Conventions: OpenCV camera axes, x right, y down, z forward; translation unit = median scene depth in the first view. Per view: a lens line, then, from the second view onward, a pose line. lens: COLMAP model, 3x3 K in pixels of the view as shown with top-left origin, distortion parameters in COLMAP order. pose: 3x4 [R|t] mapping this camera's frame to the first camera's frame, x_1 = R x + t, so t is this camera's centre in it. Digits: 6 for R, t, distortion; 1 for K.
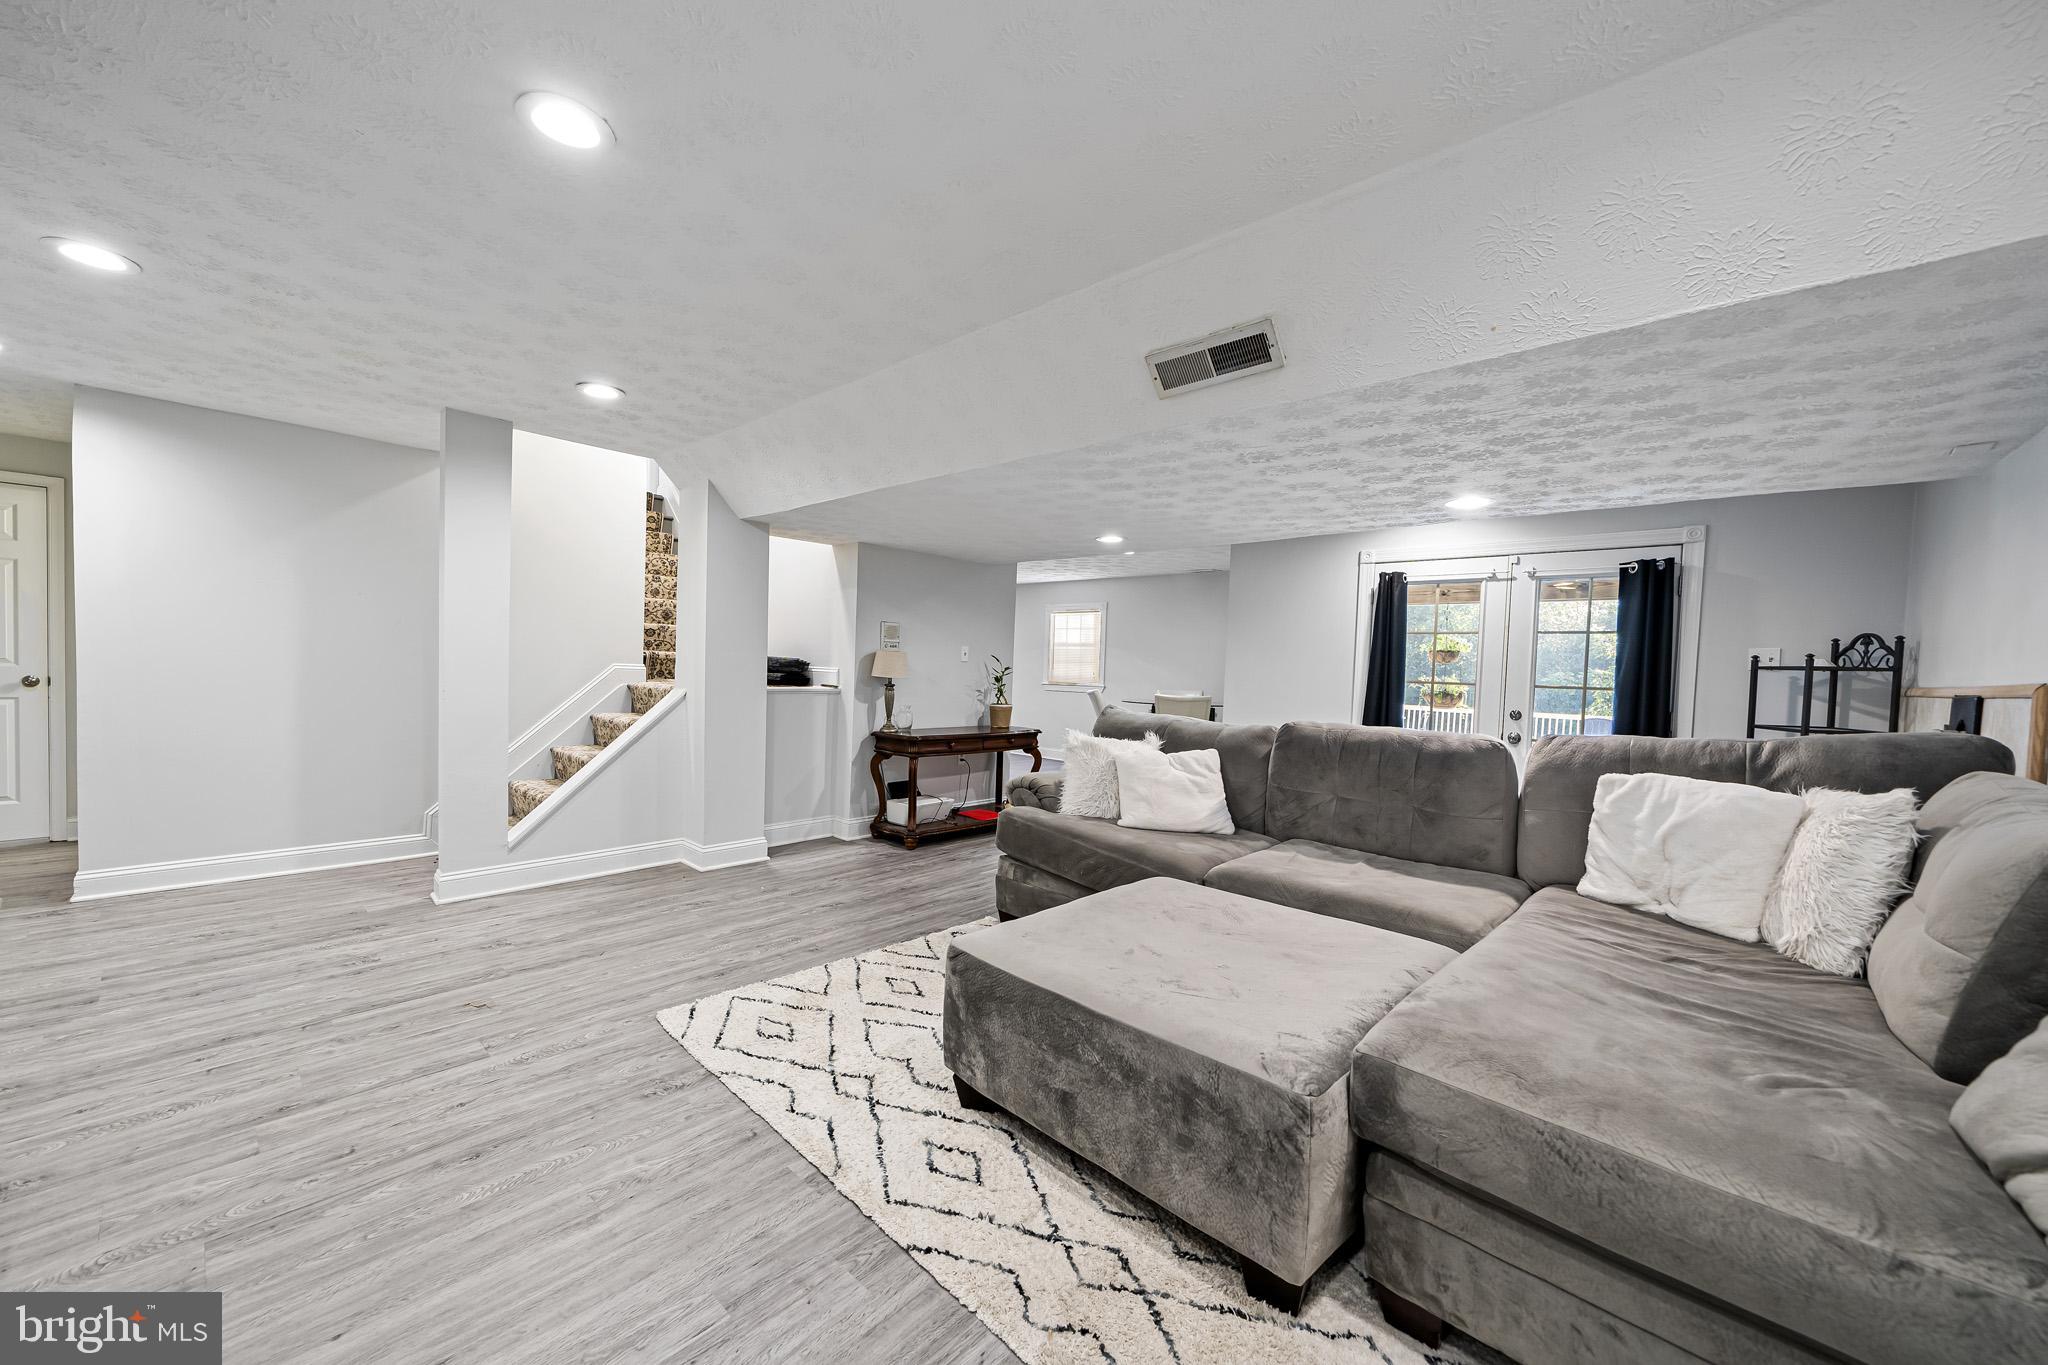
lens RADIAL K [[774.2, 0, 1024.2], [0, 774.2, 702.5], [0, 0, 1]] dist [-0.000562, -0.000230]
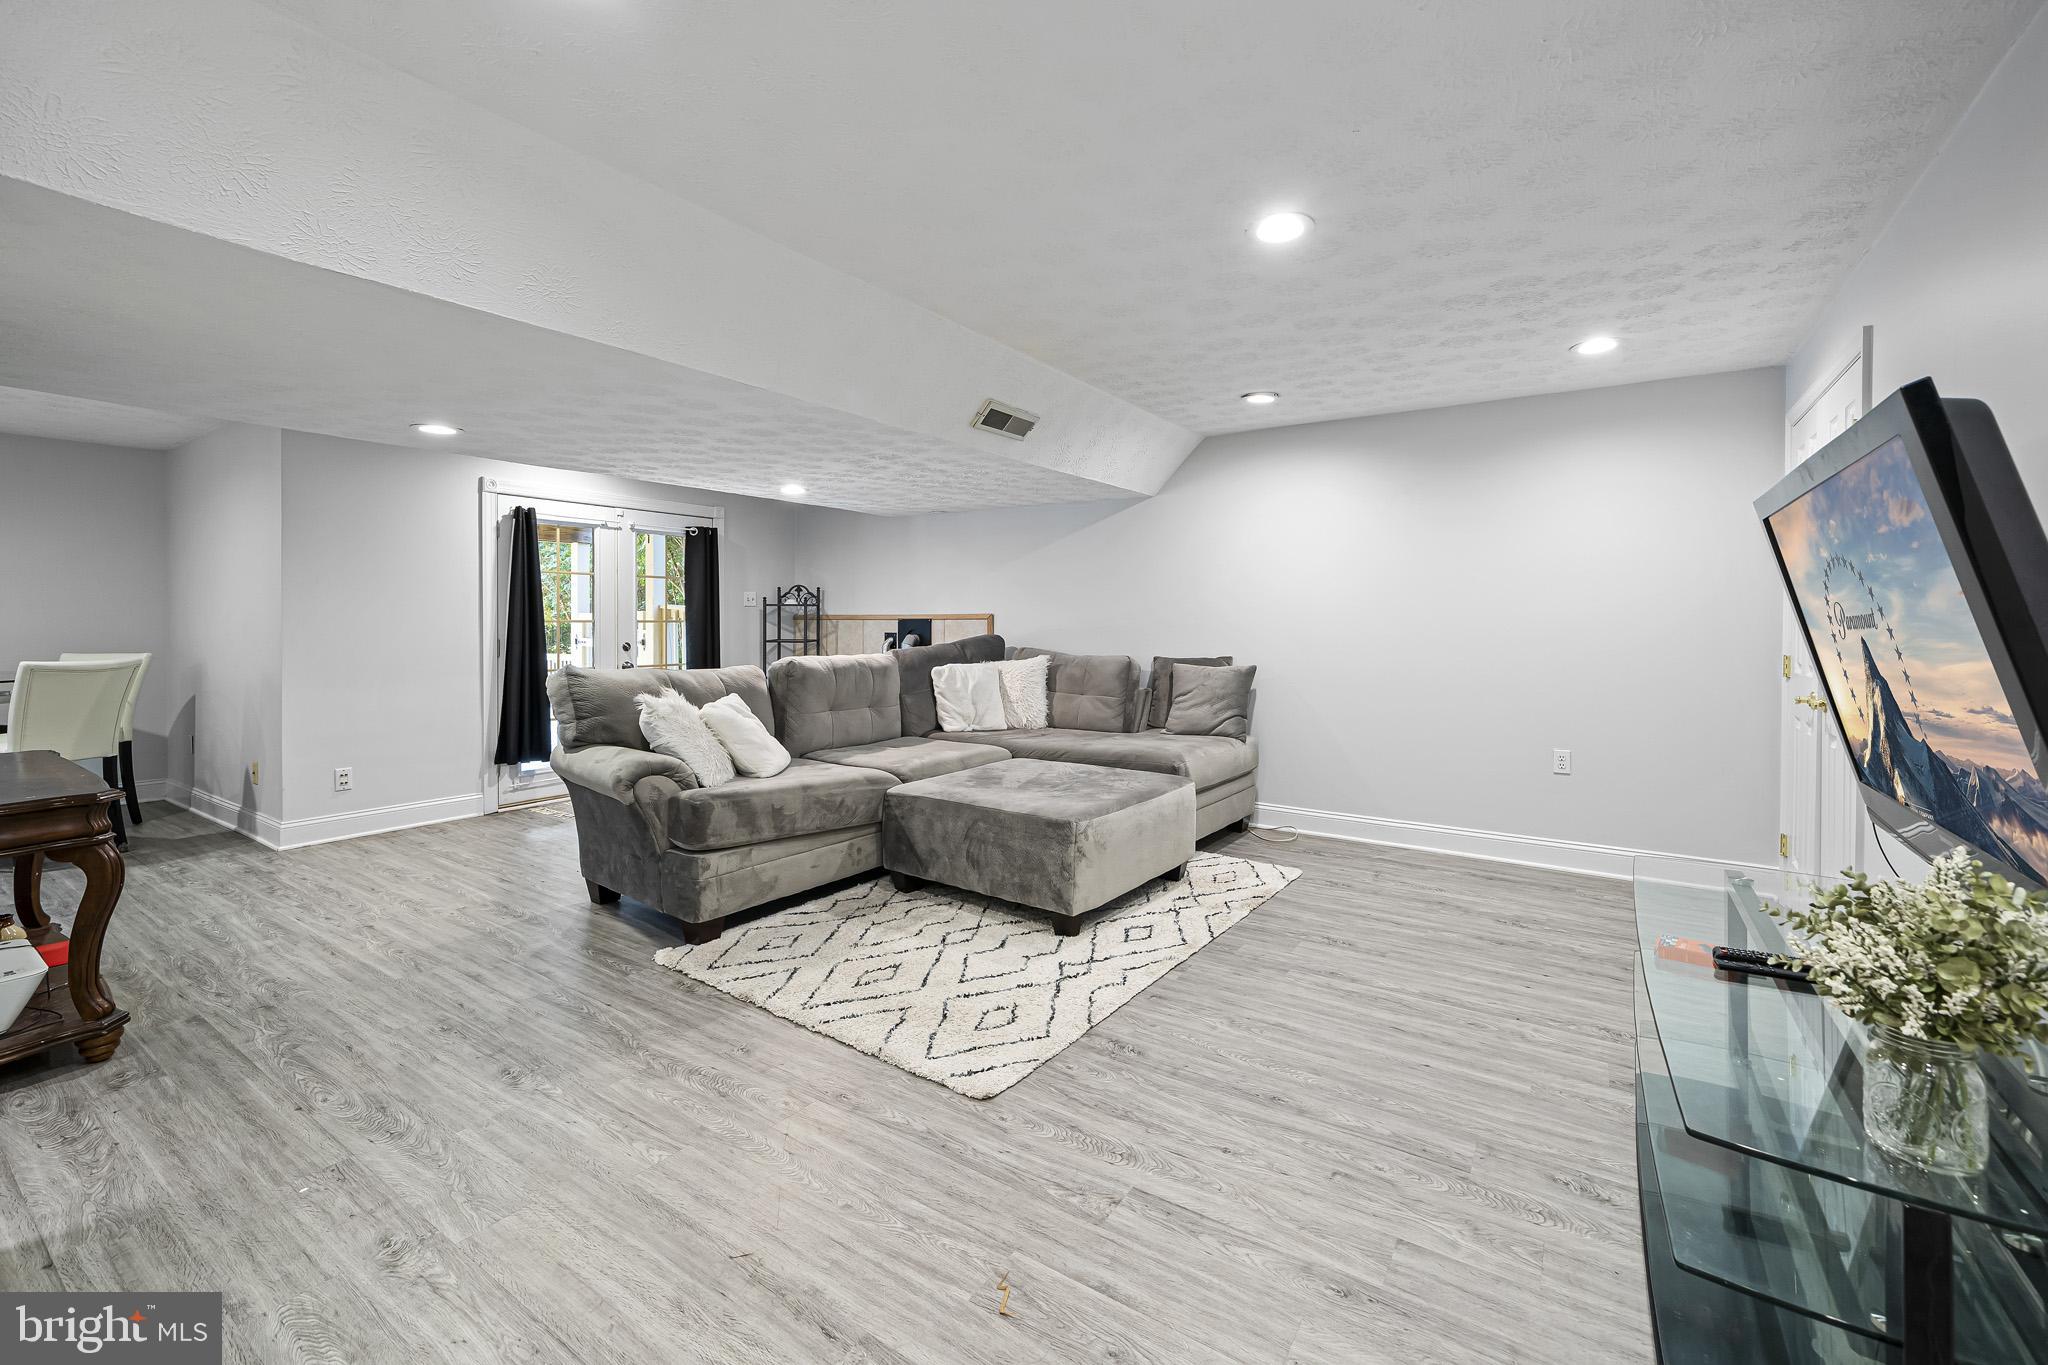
lens RADIAL K [[847.1, 0, 1036.1], [0, 847.1, 628.9], [0, 0, 1]] dist [0.000654, 0.000142]
pose [[-0.160081, -0.042839, 0.986174, -1.206652], [0.039101, 0.997999, 0.049700, -0.084347], [-0.986329, 0.046516, -0.158086, 1.005881]]
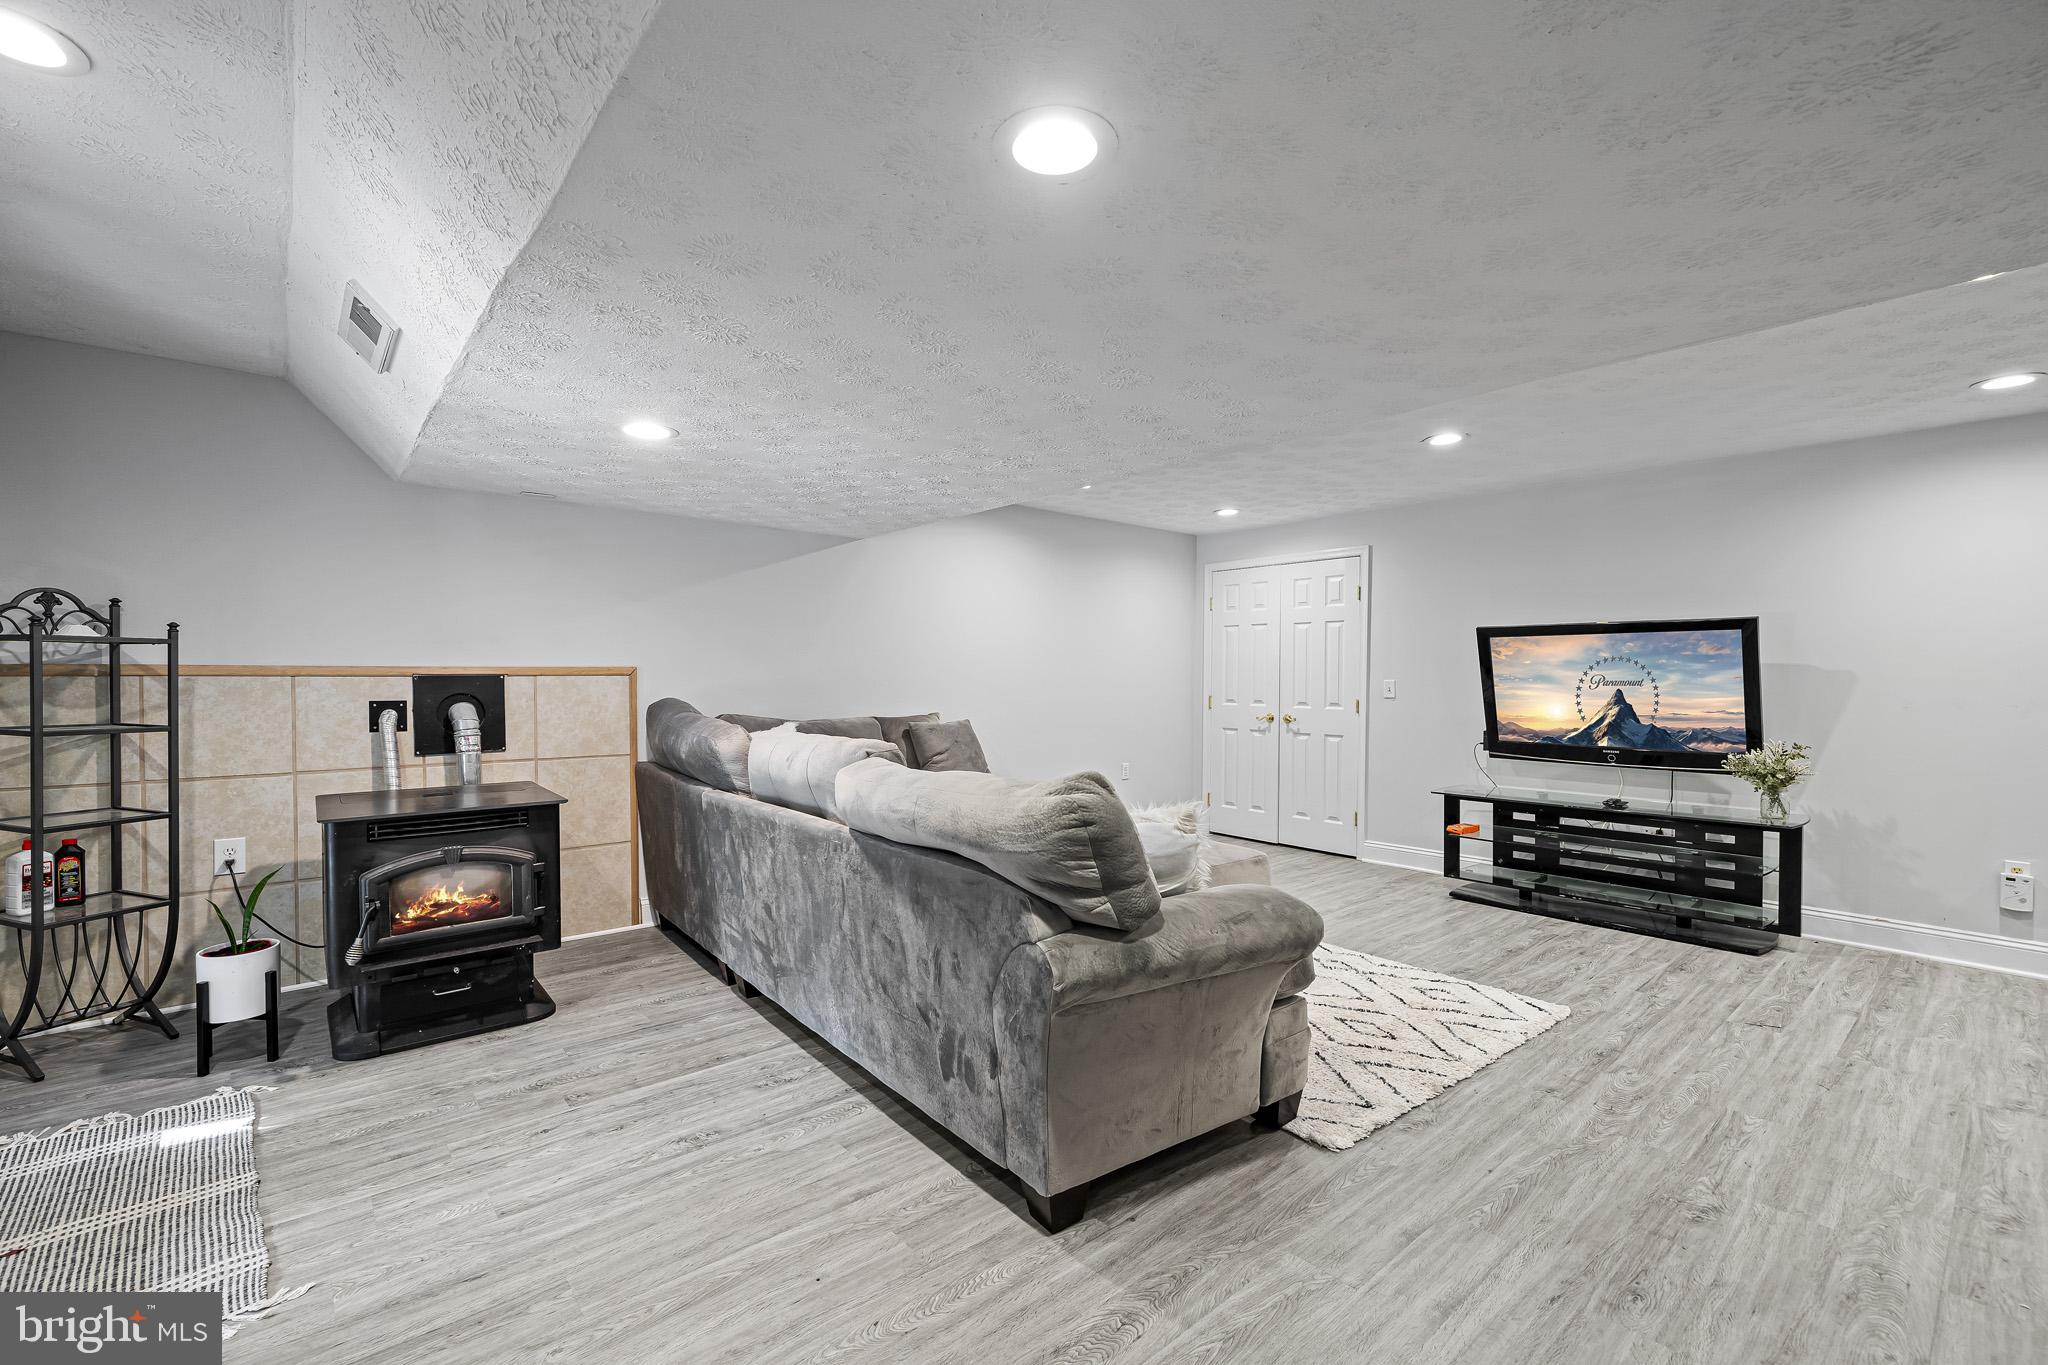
lens RADIAL K [[833.5, 0, 1024.0], [0, 833.5, 682.5], [0, 0, 1]] dist [0.000025, 0.000392]
pose [[-0.989052, -0.037511, 0.142722, 0.129391], [-0.029685, 0.997957, 0.056577, -0.096023], [-0.144552, 0.051721, -0.988144, 2.132493]]
